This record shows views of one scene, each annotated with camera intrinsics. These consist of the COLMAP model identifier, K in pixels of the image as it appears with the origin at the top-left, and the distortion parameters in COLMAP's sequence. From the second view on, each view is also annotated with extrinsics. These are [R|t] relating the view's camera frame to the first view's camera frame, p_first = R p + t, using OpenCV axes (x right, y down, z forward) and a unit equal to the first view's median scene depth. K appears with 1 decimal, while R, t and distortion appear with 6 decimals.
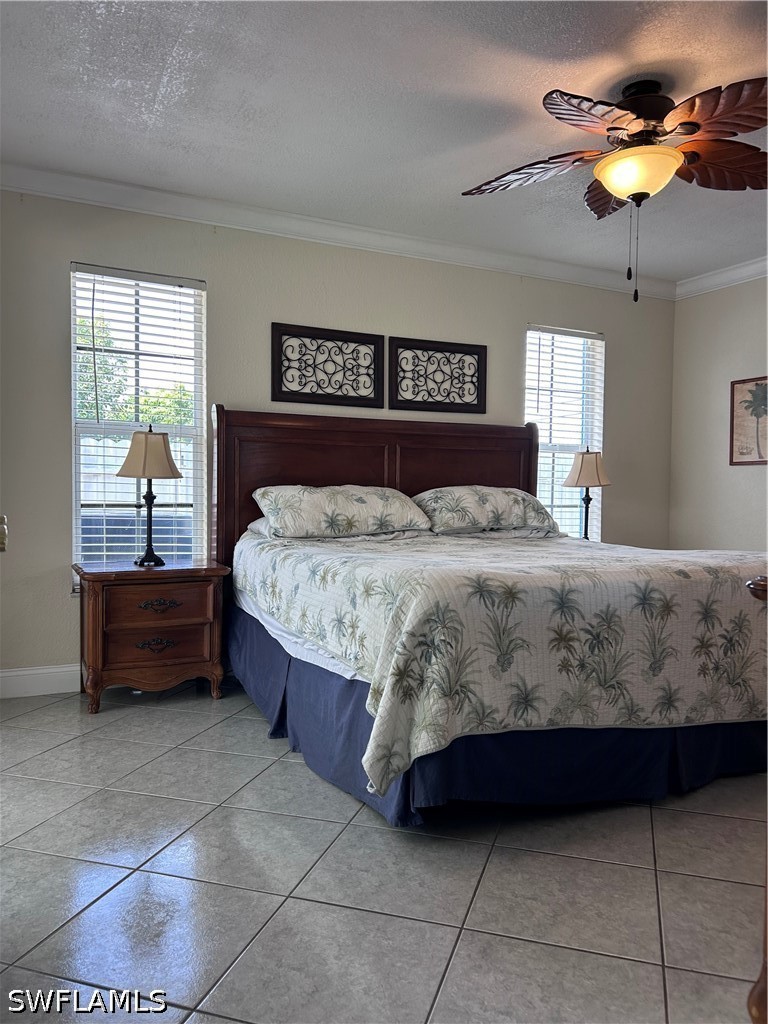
lens RADIAL K [[760.3, 0, 382.6], [0, 760.3, 511.8], [0, 0, 1]] dist [0.048228, -0.055372]
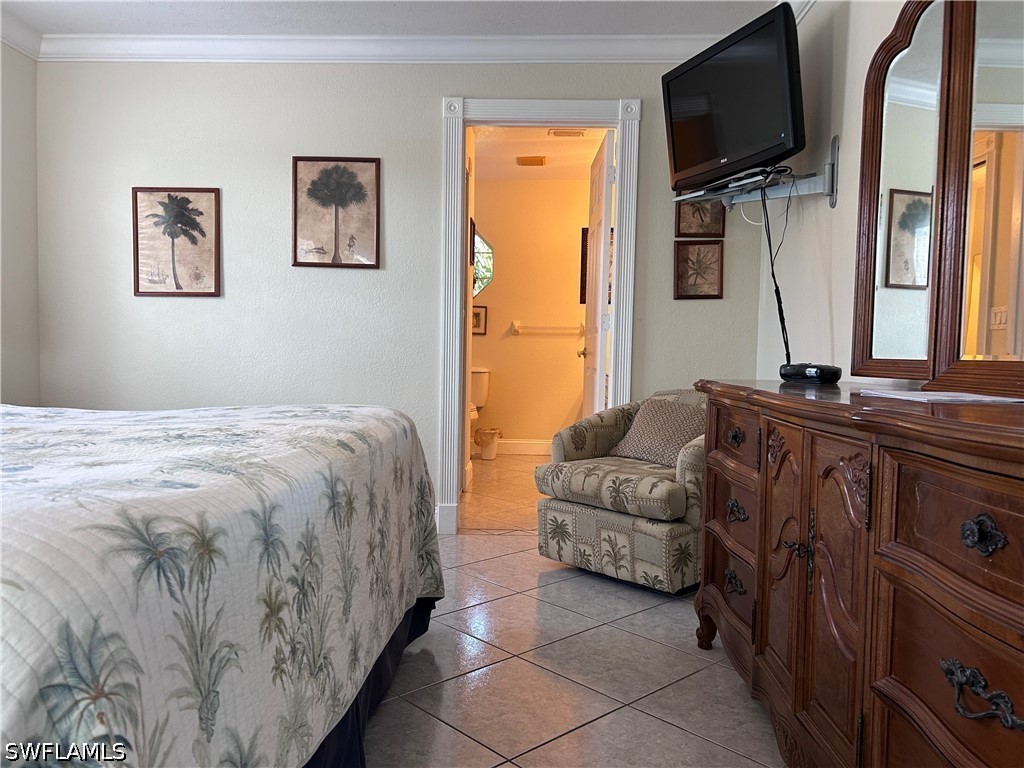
lens RADIAL K [[760.3, 0, 513.8], [0, 760.3, 389.9], [0, 0, 1]] dist [0.048228, -0.055372]
pose [[0.481988, -0.041277, 0.875205, -0.109739], [0.005113, 0.999005, 0.044300, 0.006307], [-0.876163, -0.016878, 0.481720, 0.646522]]
